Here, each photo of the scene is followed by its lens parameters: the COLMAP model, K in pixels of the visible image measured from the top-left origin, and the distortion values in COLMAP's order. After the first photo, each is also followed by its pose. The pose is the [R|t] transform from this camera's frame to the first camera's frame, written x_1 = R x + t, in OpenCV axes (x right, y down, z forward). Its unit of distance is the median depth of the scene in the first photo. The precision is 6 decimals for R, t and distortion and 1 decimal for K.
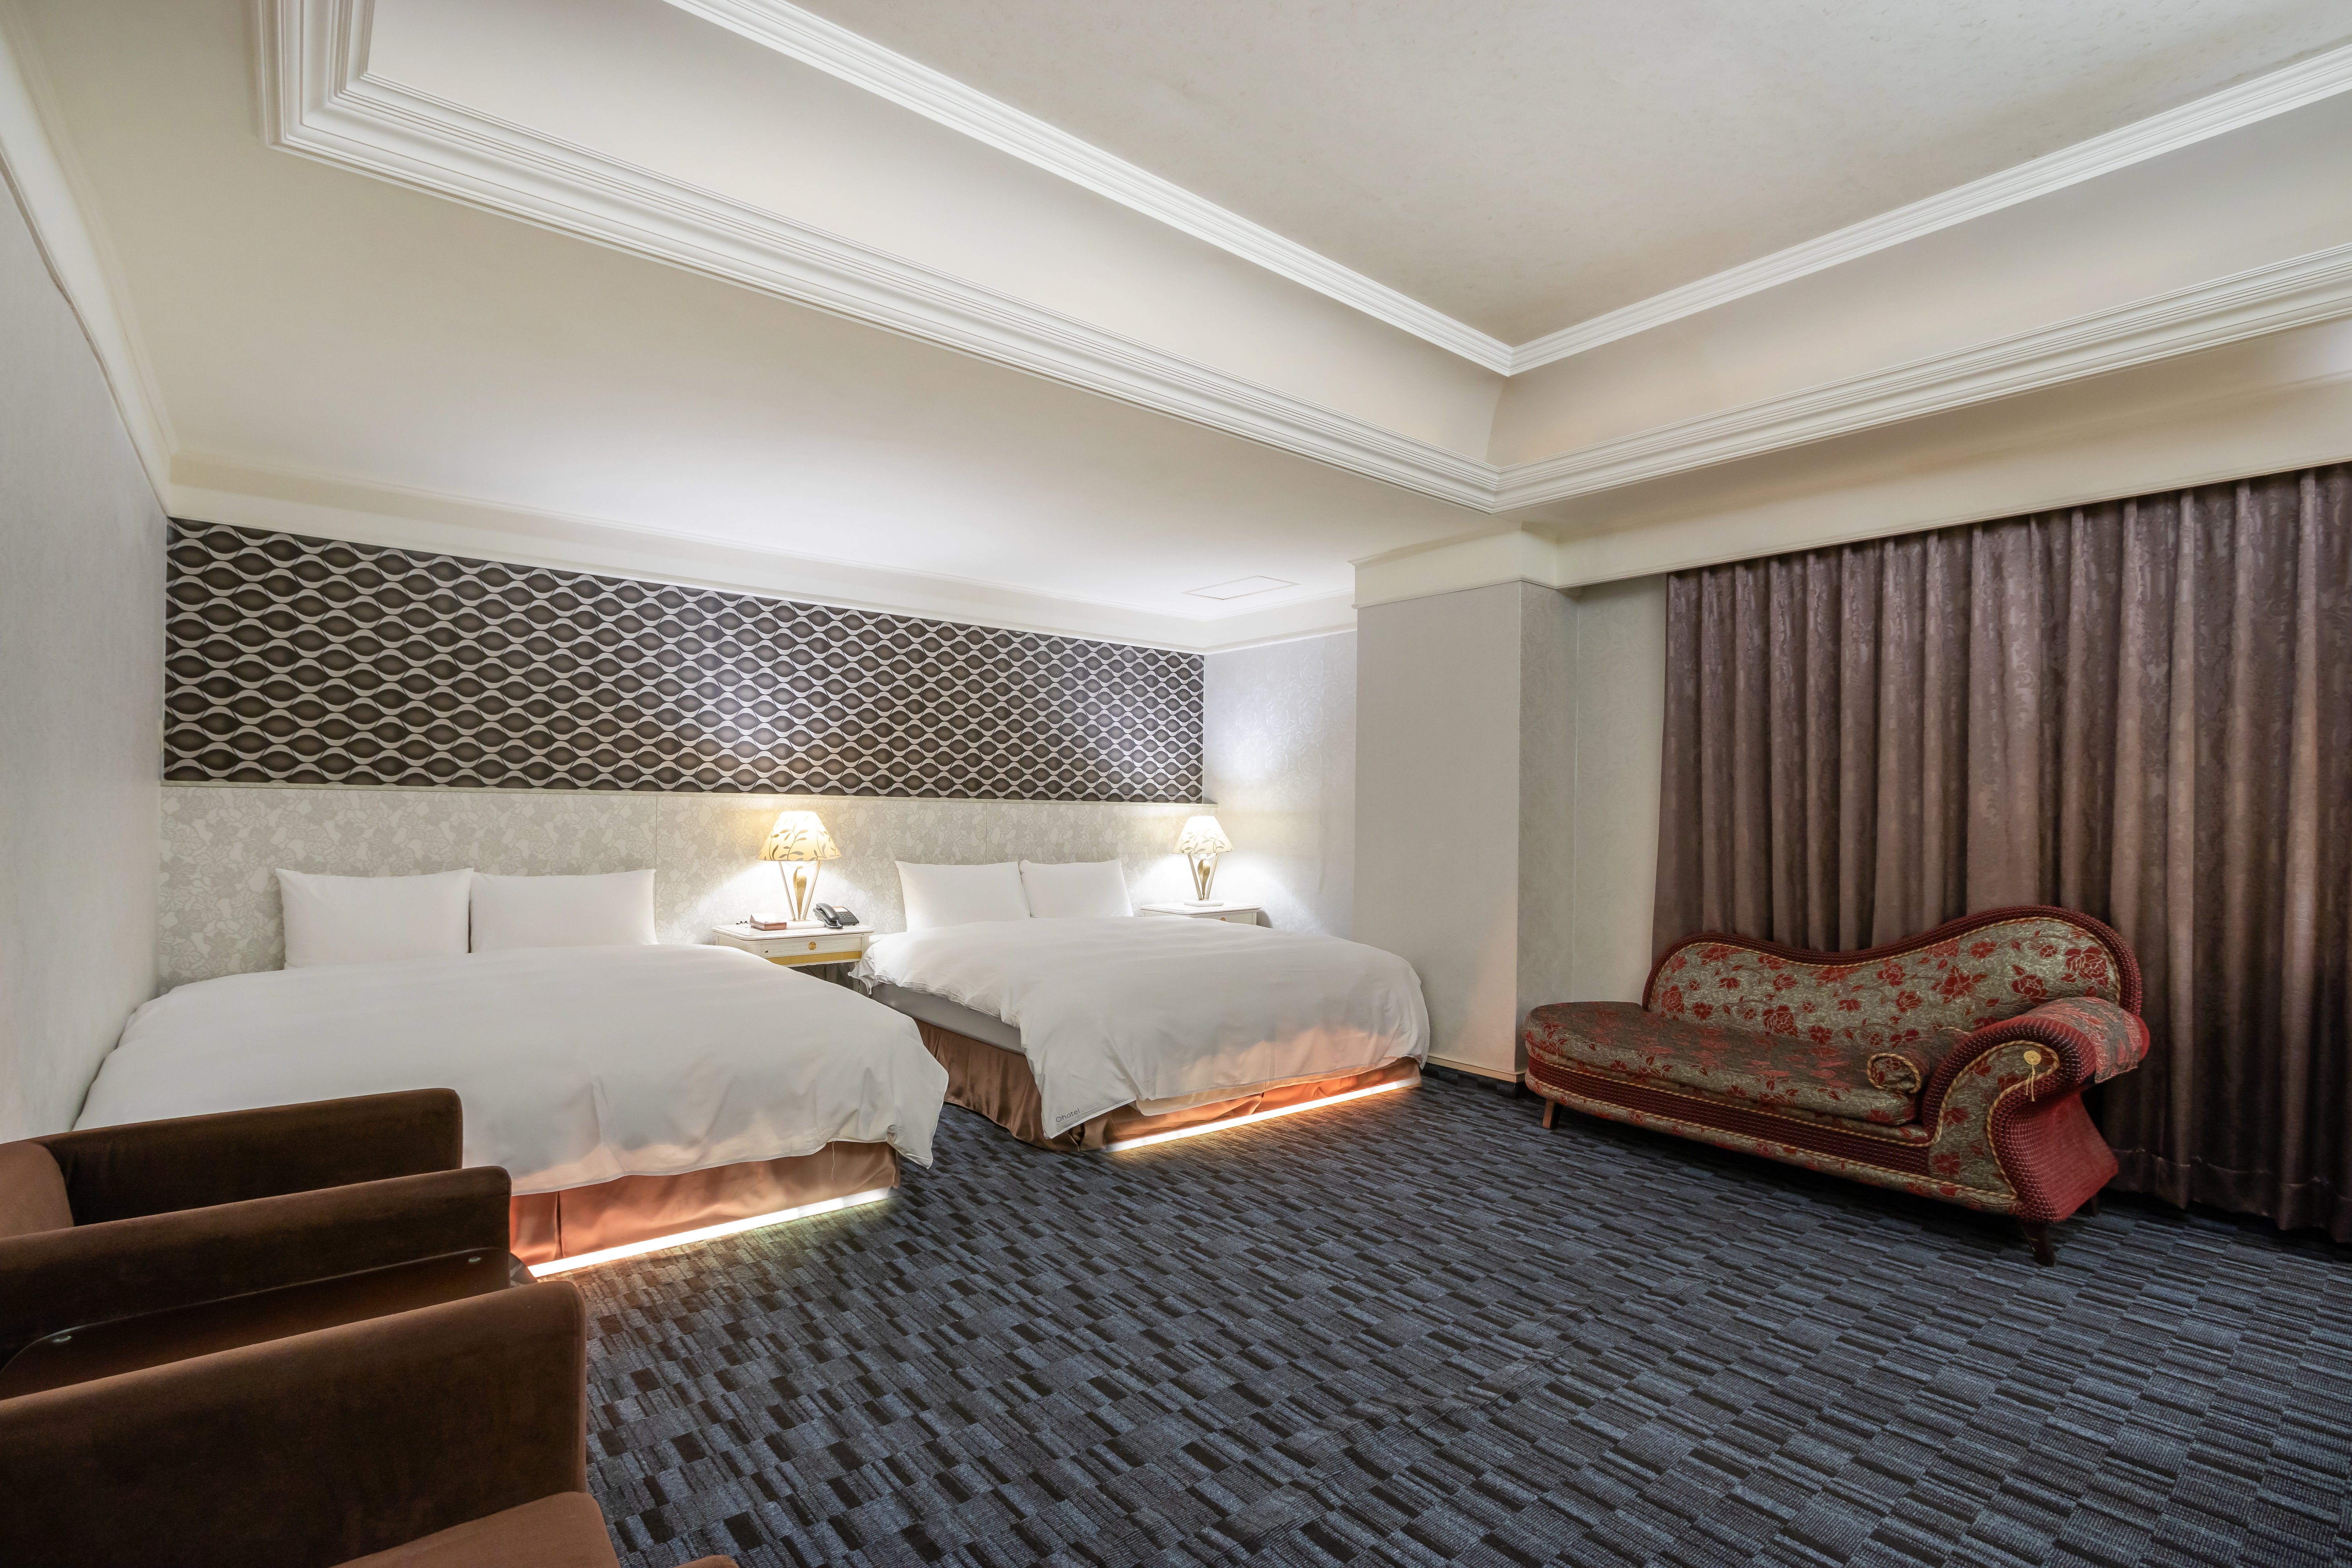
lens RADIAL K [[1080.8, 0, 1166.7], [0, 1080.8, 818.6], [0, 0, 1]] dist [-0.026033, 0.004898]
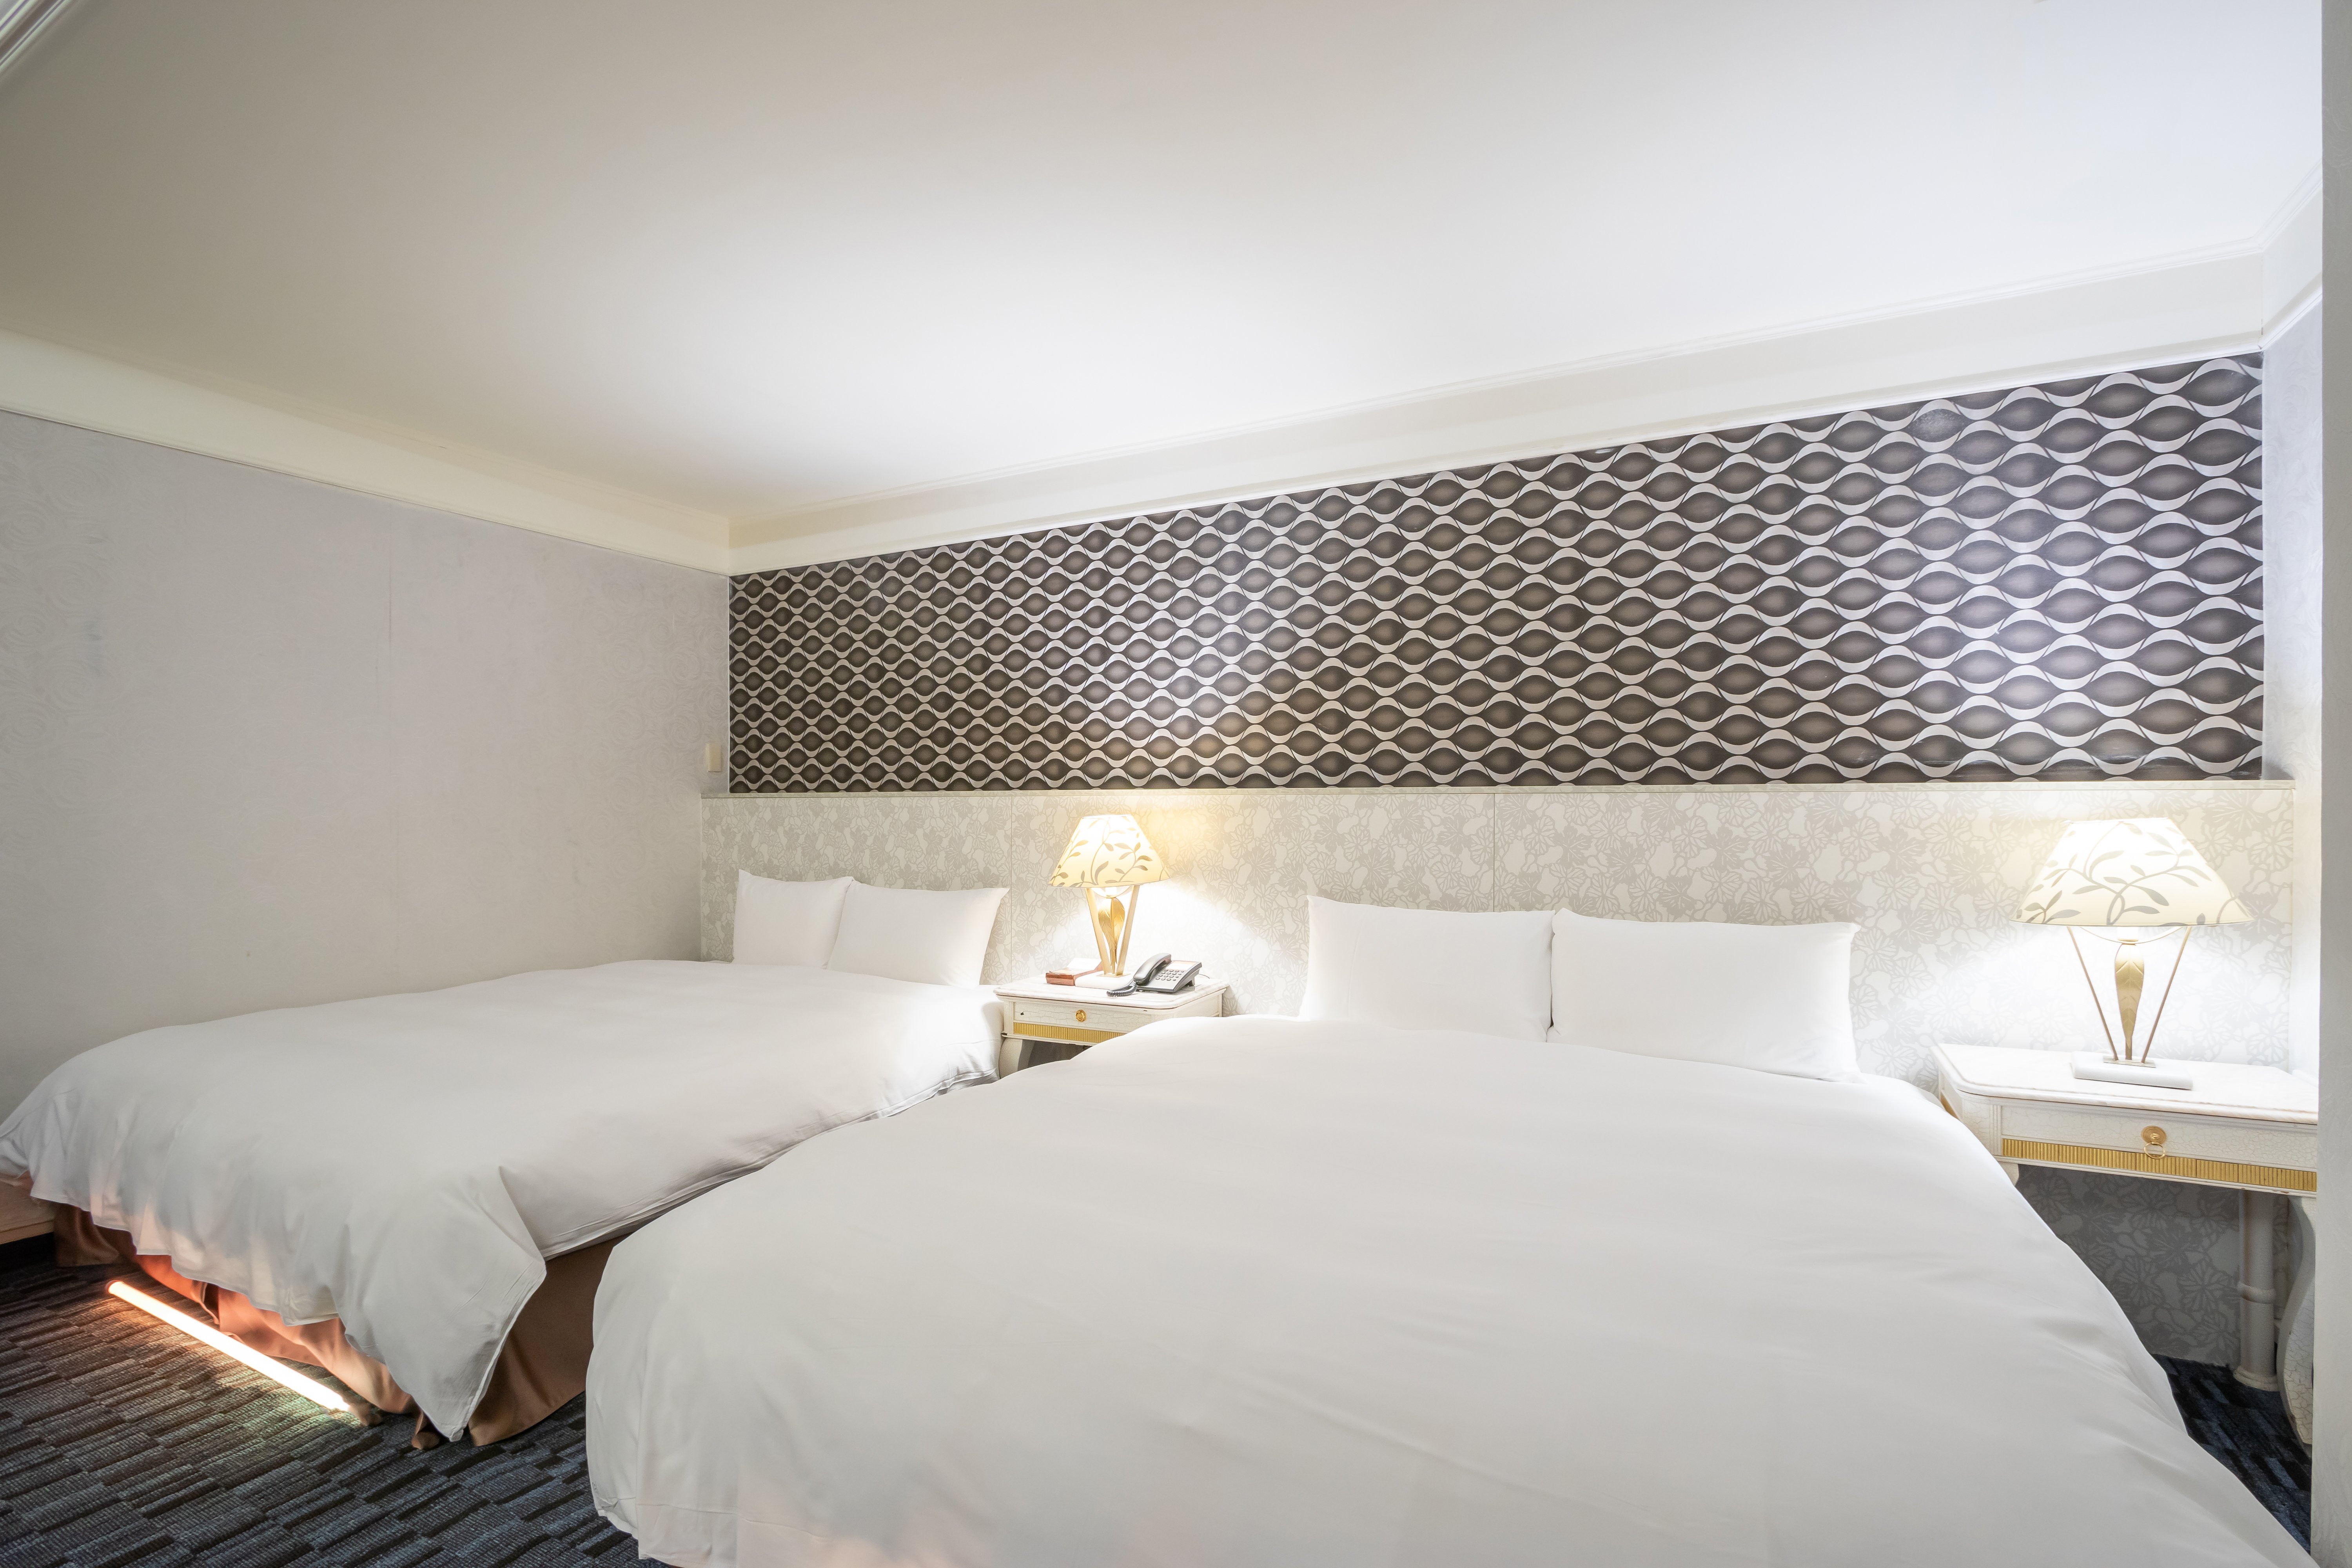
lens RADIAL K [[1080.8, 0, 1166.7], [0, 1080.8, 818.6], [0, 0, 1]] dist [-0.026033, 0.004898]
pose [[0.382254, -0.010016, -0.924003, 0.263001], [-0.002100, 0.999929, -0.011708, 0.003968], [0.924055, 0.006416, 0.382206, 0.681851]]
